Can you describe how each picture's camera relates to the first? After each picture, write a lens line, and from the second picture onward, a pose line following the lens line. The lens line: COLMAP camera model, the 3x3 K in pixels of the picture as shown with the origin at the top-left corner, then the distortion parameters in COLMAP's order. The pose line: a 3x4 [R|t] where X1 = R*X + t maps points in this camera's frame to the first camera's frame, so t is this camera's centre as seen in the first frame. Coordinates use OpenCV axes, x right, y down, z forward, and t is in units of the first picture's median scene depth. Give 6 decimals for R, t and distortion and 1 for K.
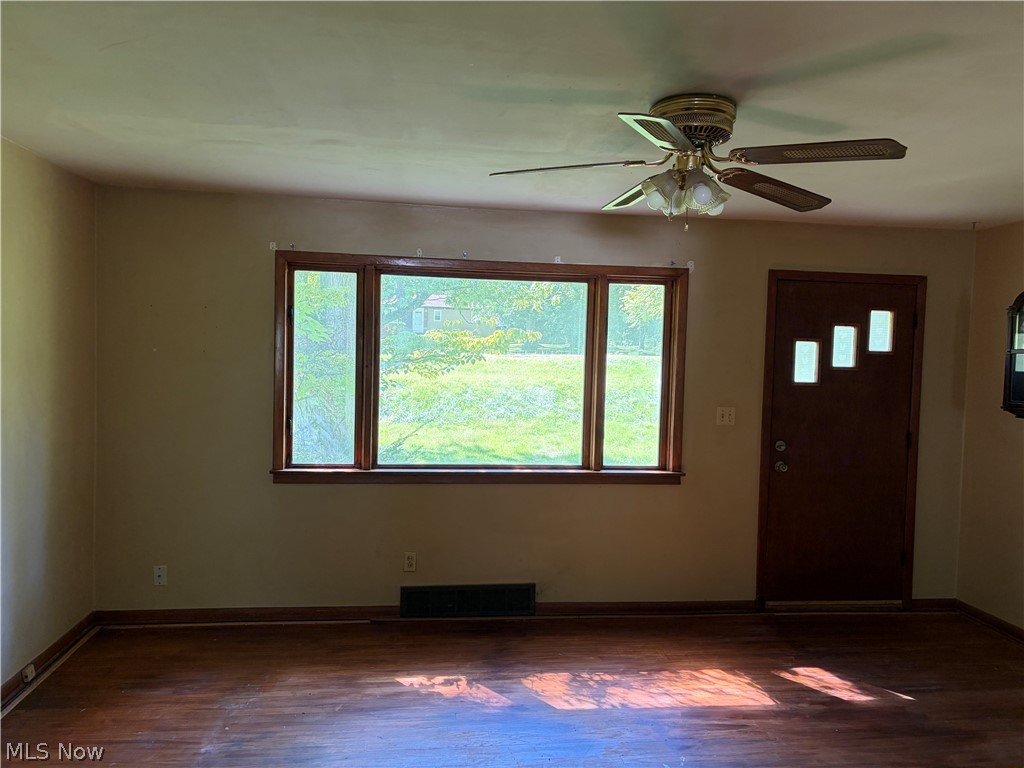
lens RADIAL K [[766.1, 0, 517.5], [0, 766.1, 387.0], [0, 0, 1]] dist [0.008537, -0.001736]
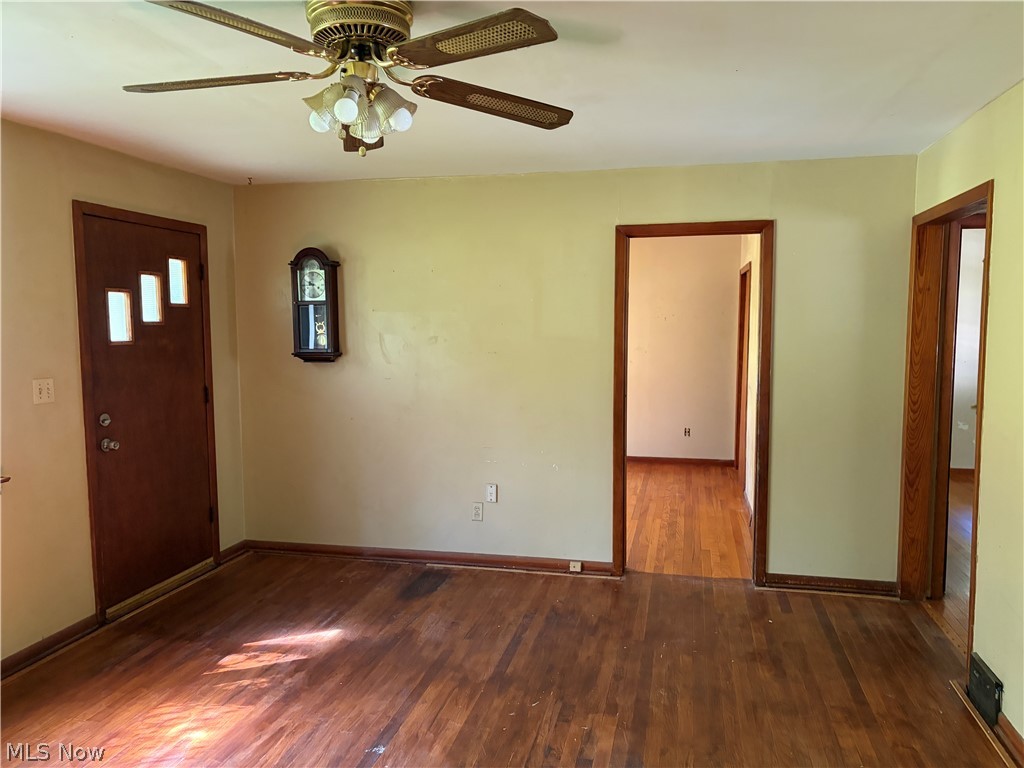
lens RADIAL K [[766.1, 0, 517.5], [0, 766.1, 387.0], [0, 0, 1]] dist [0.008537, -0.001736]
pose [[0.327288, -0.108214, 0.938708, -0.300978], [0.052130, 0.993976, 0.096410, -0.015488], [-0.943486, 0.017381, 0.330958, 0.332618]]
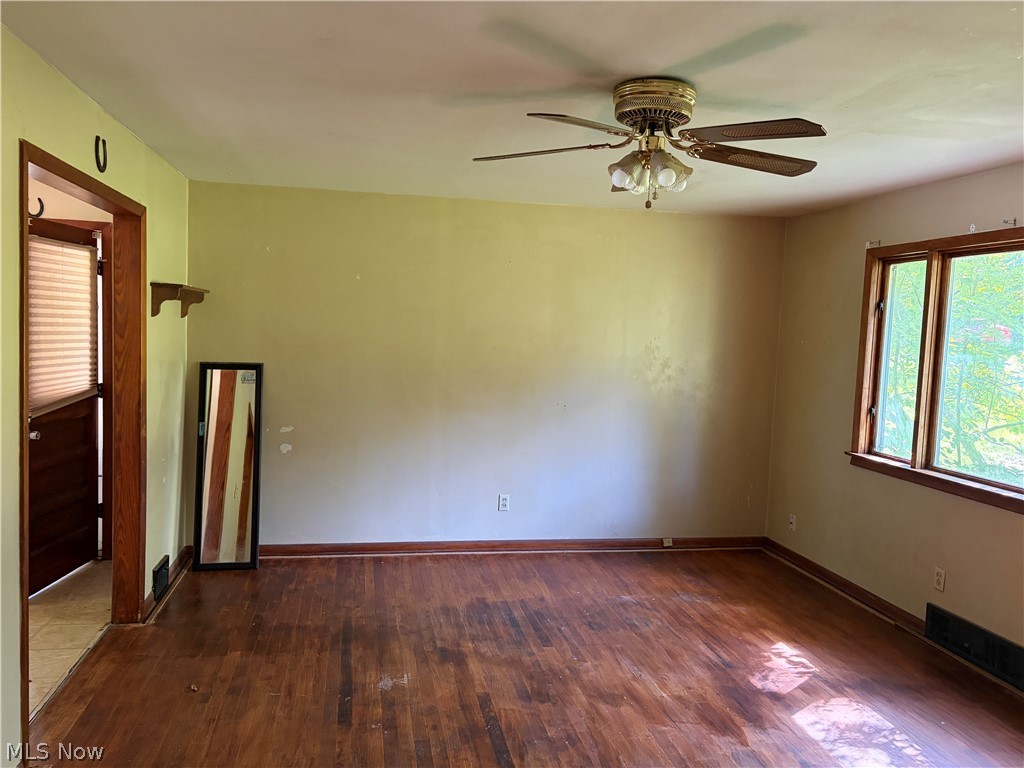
lens RADIAL K [[766.1, 0, 517.5], [0, 766.1, 387.0], [0, 0, 1]] dist [0.008537, -0.001736]
pose [[0.085766, 0.057632, -0.994647, 0.726798], [-0.080162, 0.995488, 0.050769, -0.000775], [0.993085, 0.075379, 0.089998, 0.431283]]
